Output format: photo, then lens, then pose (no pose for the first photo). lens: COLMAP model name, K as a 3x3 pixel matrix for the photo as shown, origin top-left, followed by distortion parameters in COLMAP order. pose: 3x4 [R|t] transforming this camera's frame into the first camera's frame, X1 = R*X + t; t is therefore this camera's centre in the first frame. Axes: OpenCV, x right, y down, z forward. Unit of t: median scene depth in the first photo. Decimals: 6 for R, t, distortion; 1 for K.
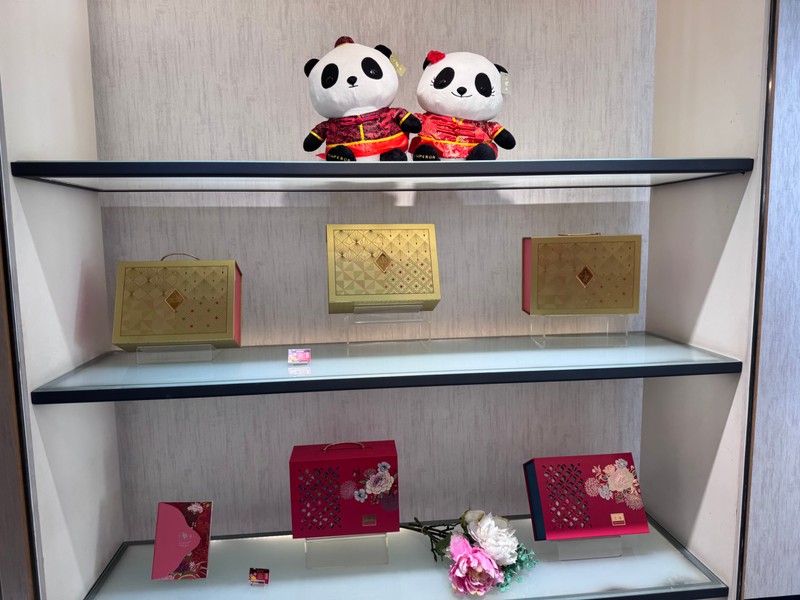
lens RADIAL K [[565.6, 0, 386.0], [0, 565.6, 299.1], [0, 0, 1]] dist [0.096623, -0.182646]
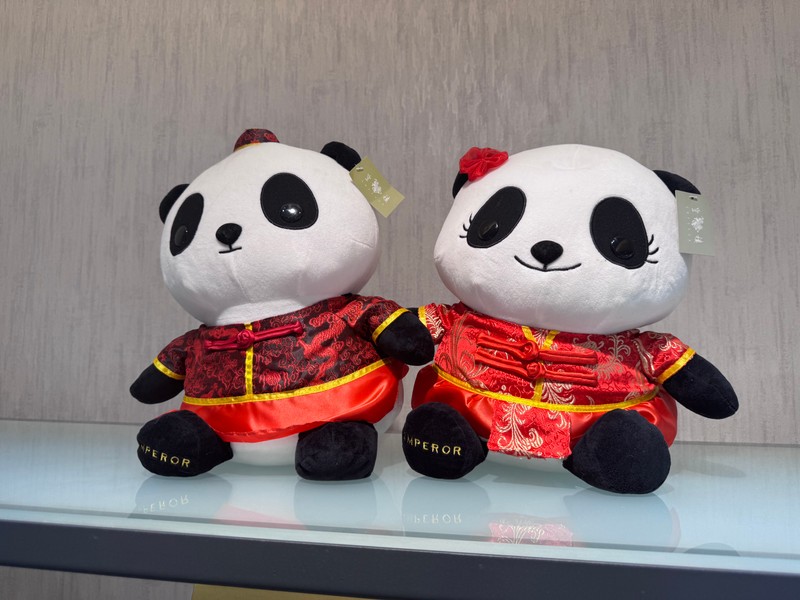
lens RADIAL K [[565.6, 0, 386.0], [0, 565.6, 299.1], [0, 0, 1]] dist [0.096623, -0.182646]
pose [[0.959642, 0.002016, -0.281217, 0.133487], [-0.057934, 0.979943, -0.190672, -0.265191], [0.275192, 0.199269, 0.940511, 0.659947]]
